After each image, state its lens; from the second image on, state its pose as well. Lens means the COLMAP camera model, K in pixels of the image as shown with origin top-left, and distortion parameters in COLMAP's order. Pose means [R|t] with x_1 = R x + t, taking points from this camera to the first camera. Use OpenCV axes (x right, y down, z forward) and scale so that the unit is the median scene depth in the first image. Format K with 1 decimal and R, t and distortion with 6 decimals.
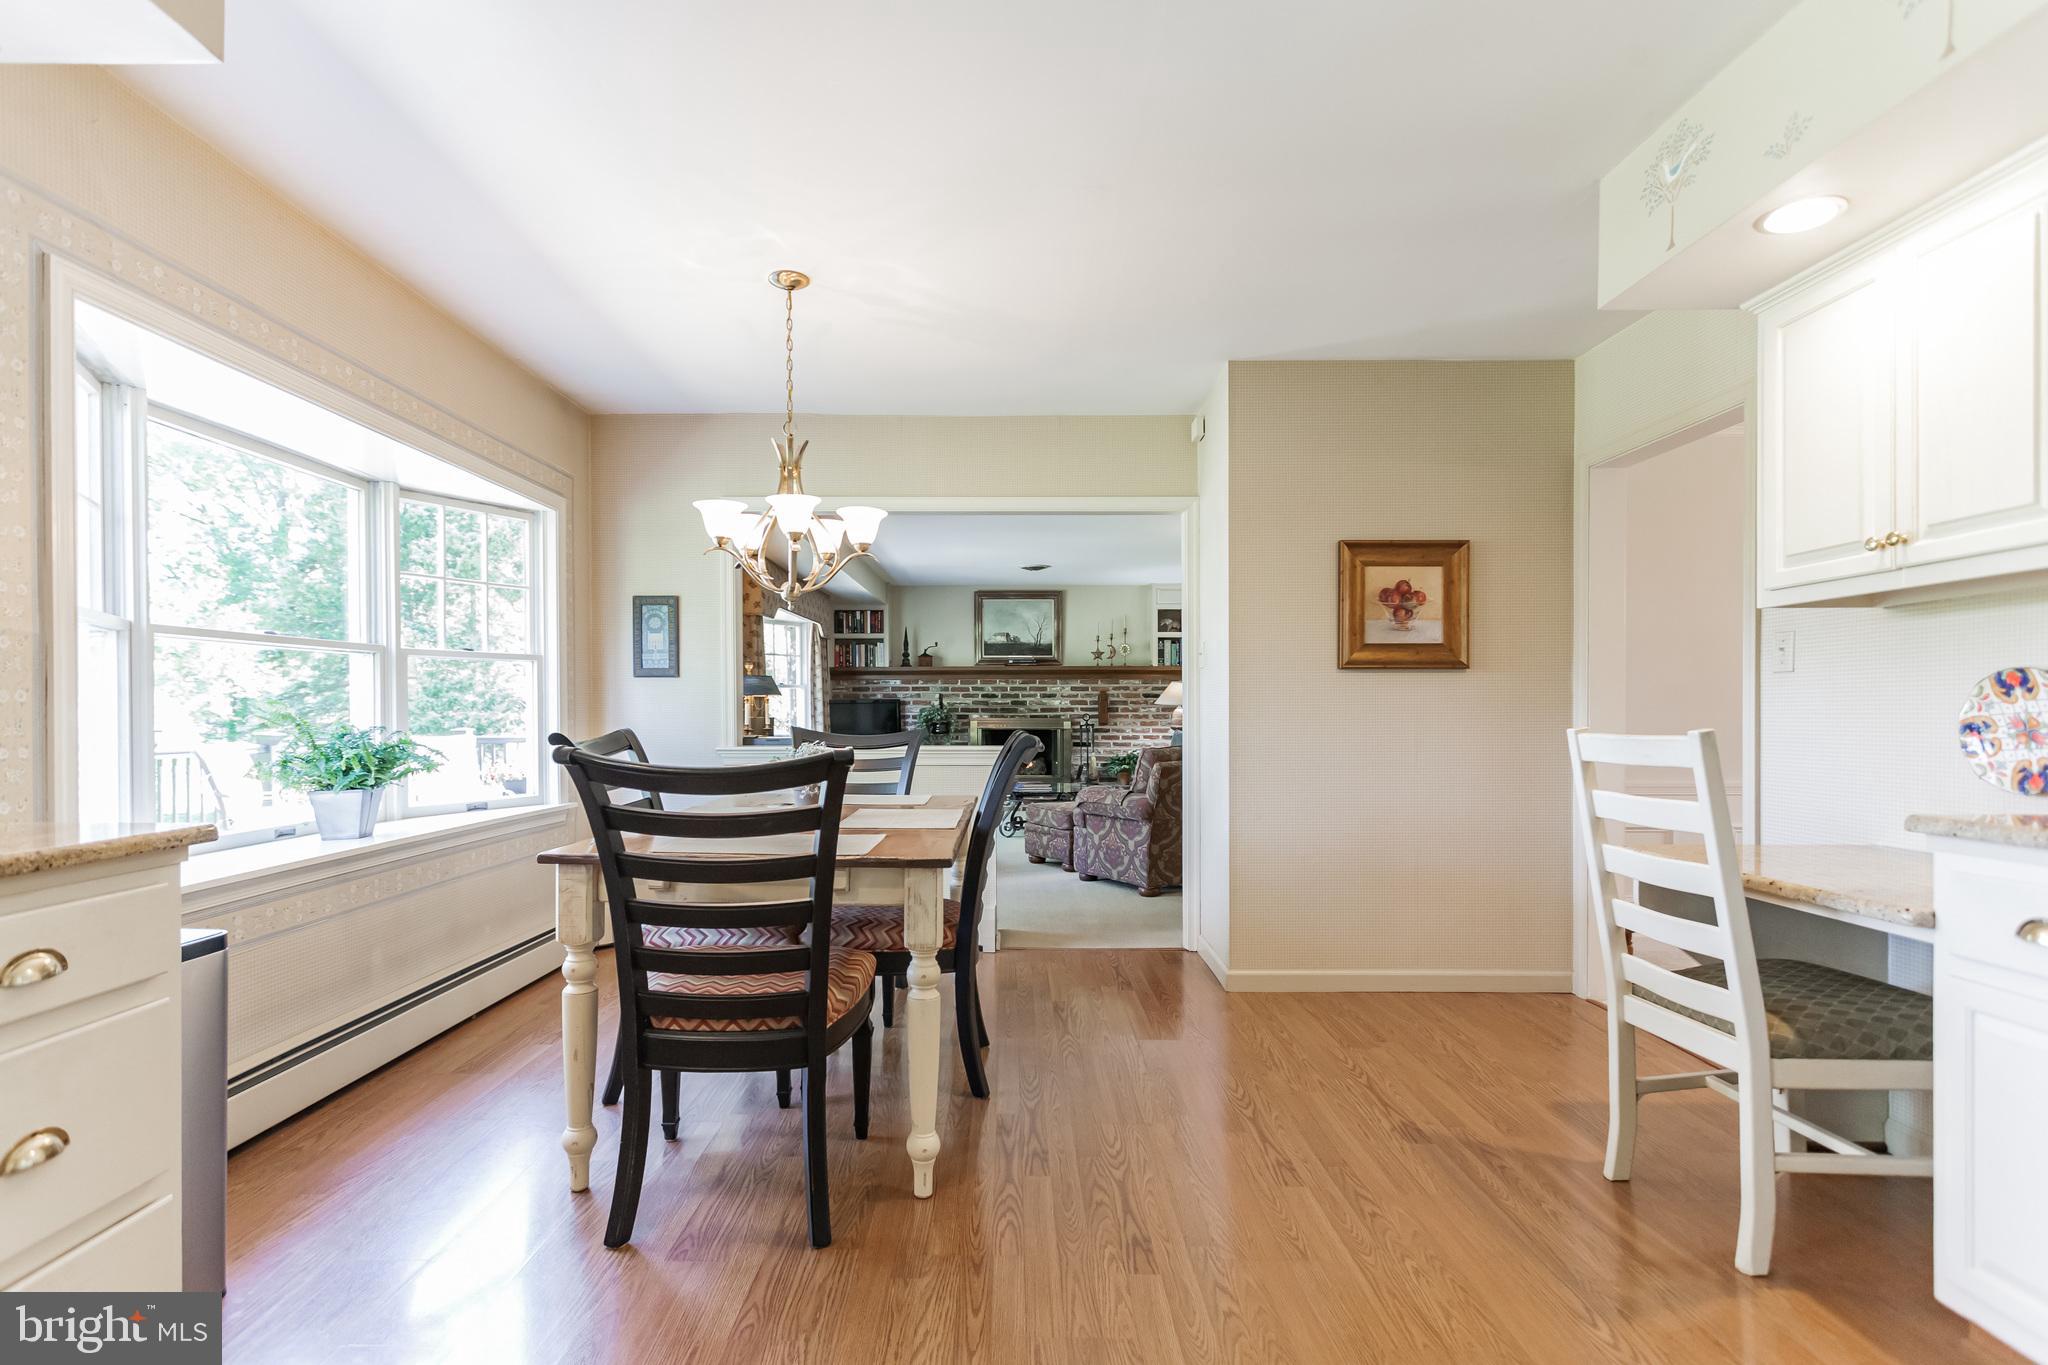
lens RADIAL K [[1054.2, 0, 1020.5], [0, 1054.2, 702.8], [0, 0, 1]] dist [-0.006192, -0.000575]
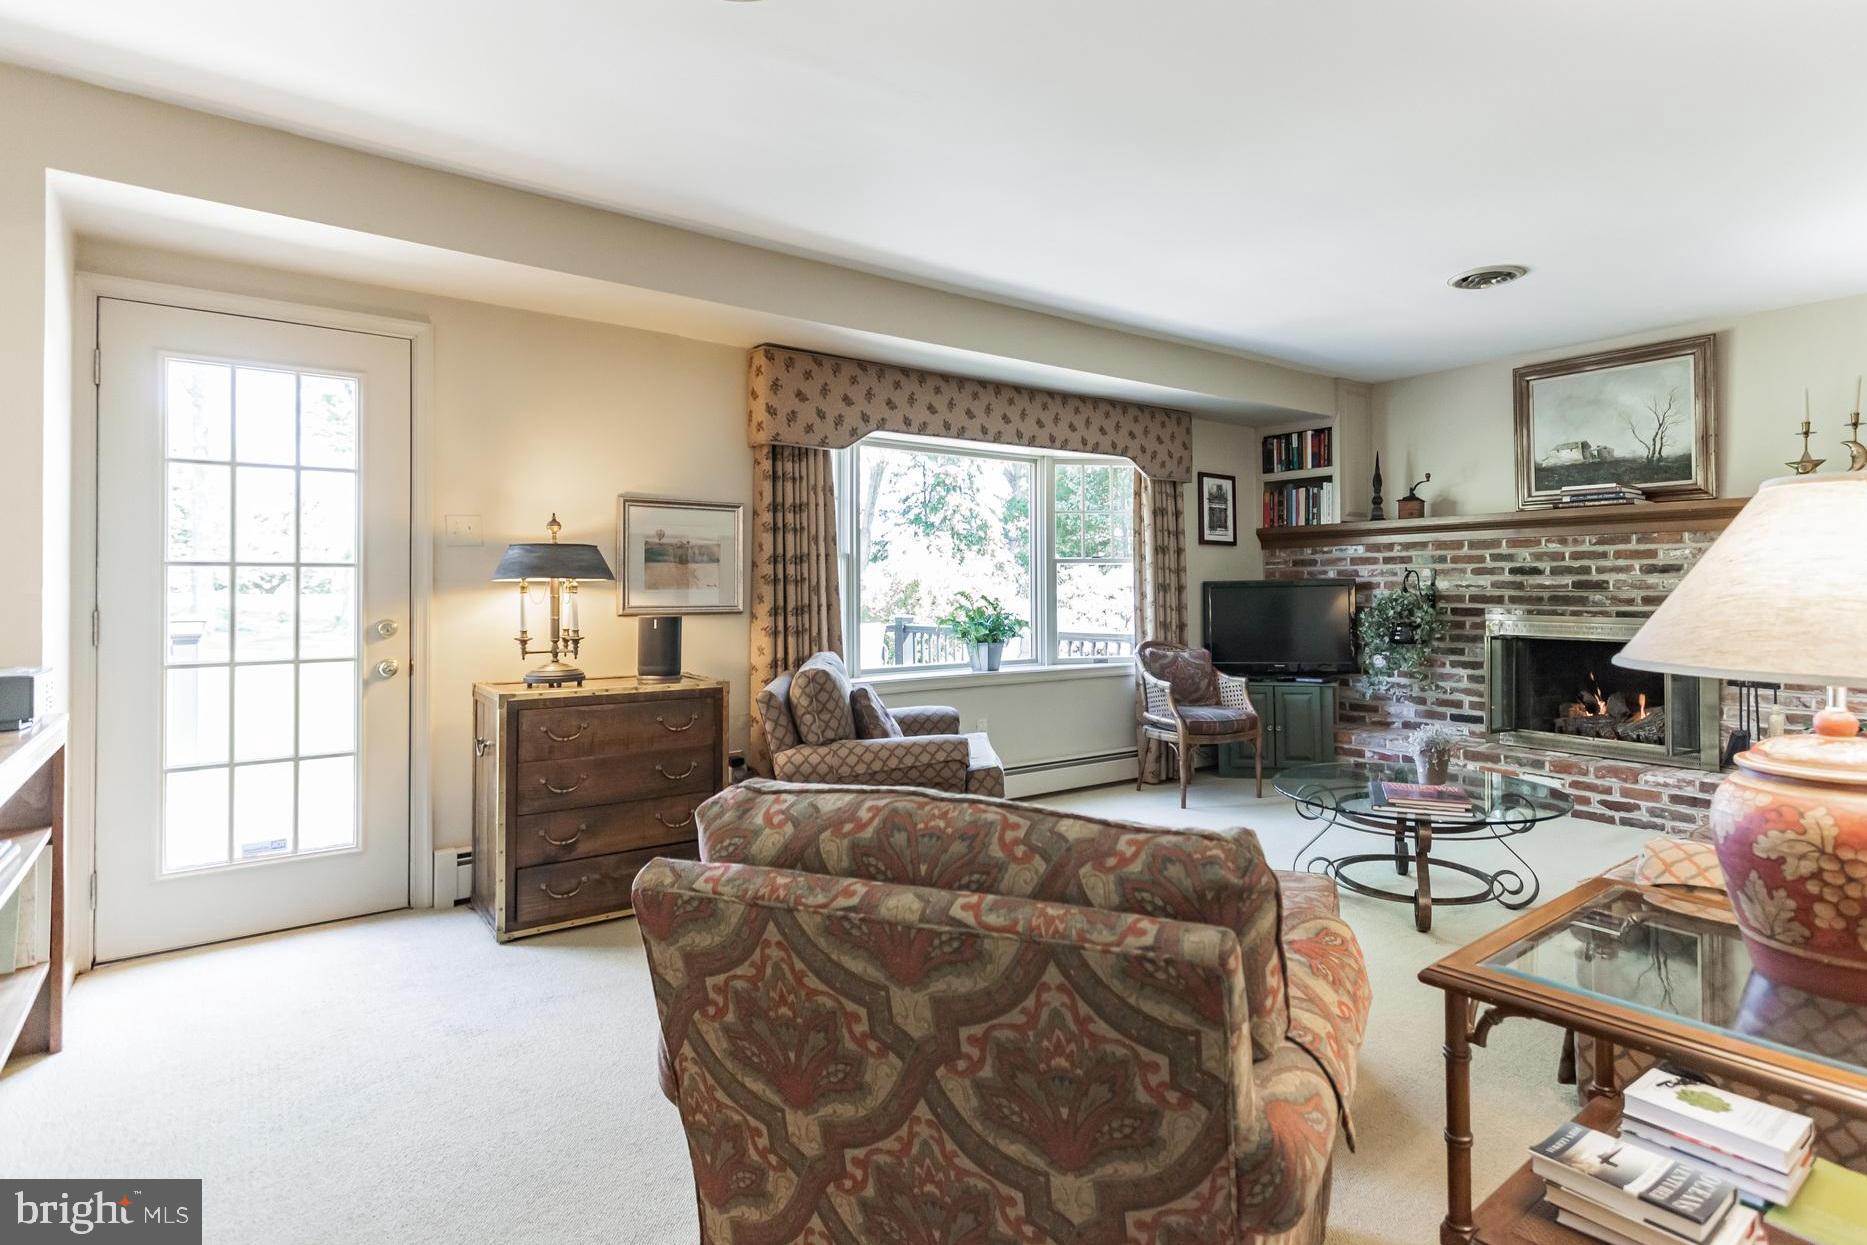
lens RADIAL K [[961.1, 0, 984.5], [0, 961.1, 571.3], [0, 0, 1]] dist [-0.006192, -0.000575]
pose [[0.626093, -0.012415, -0.779650, 0.163391], [0.009034, 0.999922, -0.008668, -0.004824], [0.779696, -0.001617, 0.626156, 0.515849]]
